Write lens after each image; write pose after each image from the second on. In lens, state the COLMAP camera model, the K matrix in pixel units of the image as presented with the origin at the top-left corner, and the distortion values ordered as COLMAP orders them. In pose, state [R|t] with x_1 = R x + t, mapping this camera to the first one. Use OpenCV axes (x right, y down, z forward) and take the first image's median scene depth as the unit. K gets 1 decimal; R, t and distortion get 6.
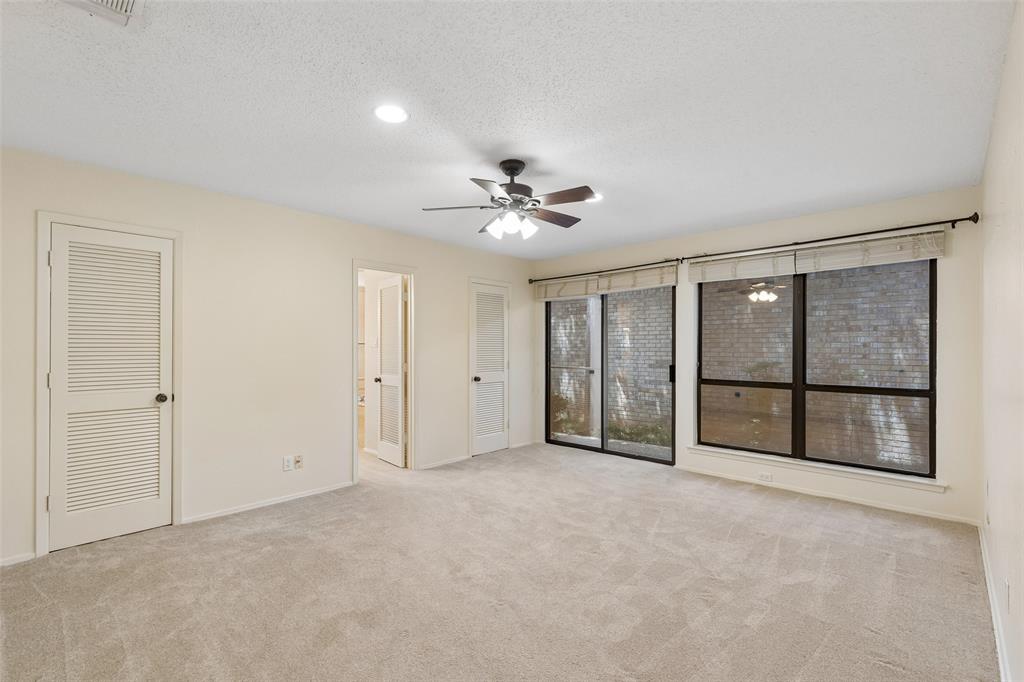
lens RADIAL K [[461.7, 0, 510.9], [0, 461.7, 342.1], [0, 0, 1]] dist [0.012931, -0.001894]
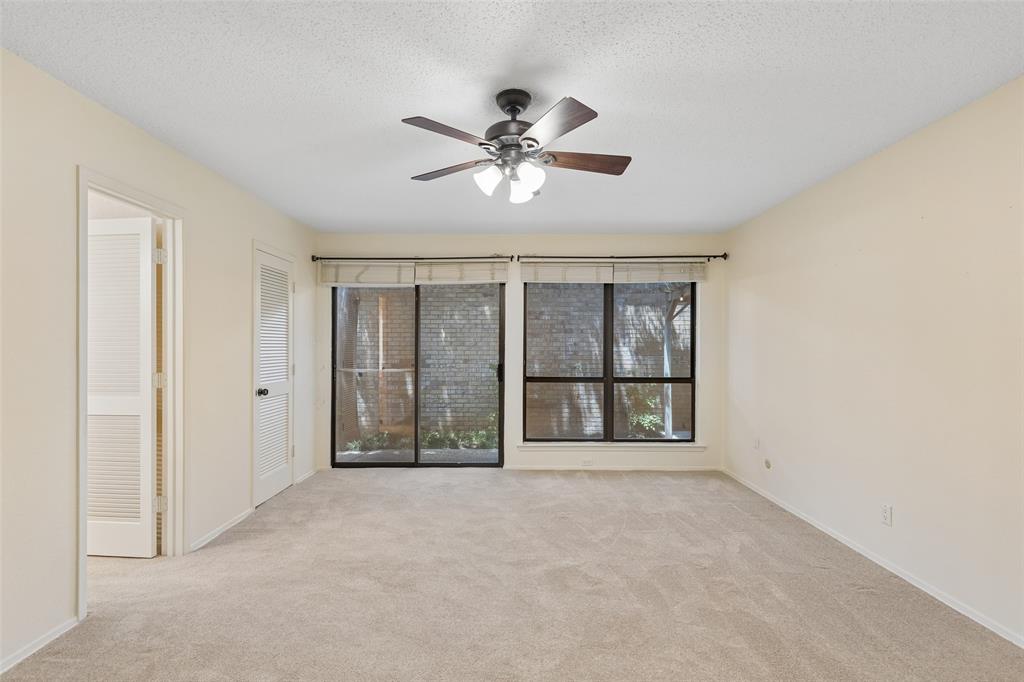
lens RADIAL K [[461.7, 0, 512.9], [0, 461.7, 343.5], [0, 0, 1]] dist [0.012931, -0.001894]
pose [[0.723825, 0.005786, 0.689959, -0.347552], [-0.010513, 0.999941, 0.002643, 0.003706], [-0.689903, -0.009167, 0.723844, 0.317494]]
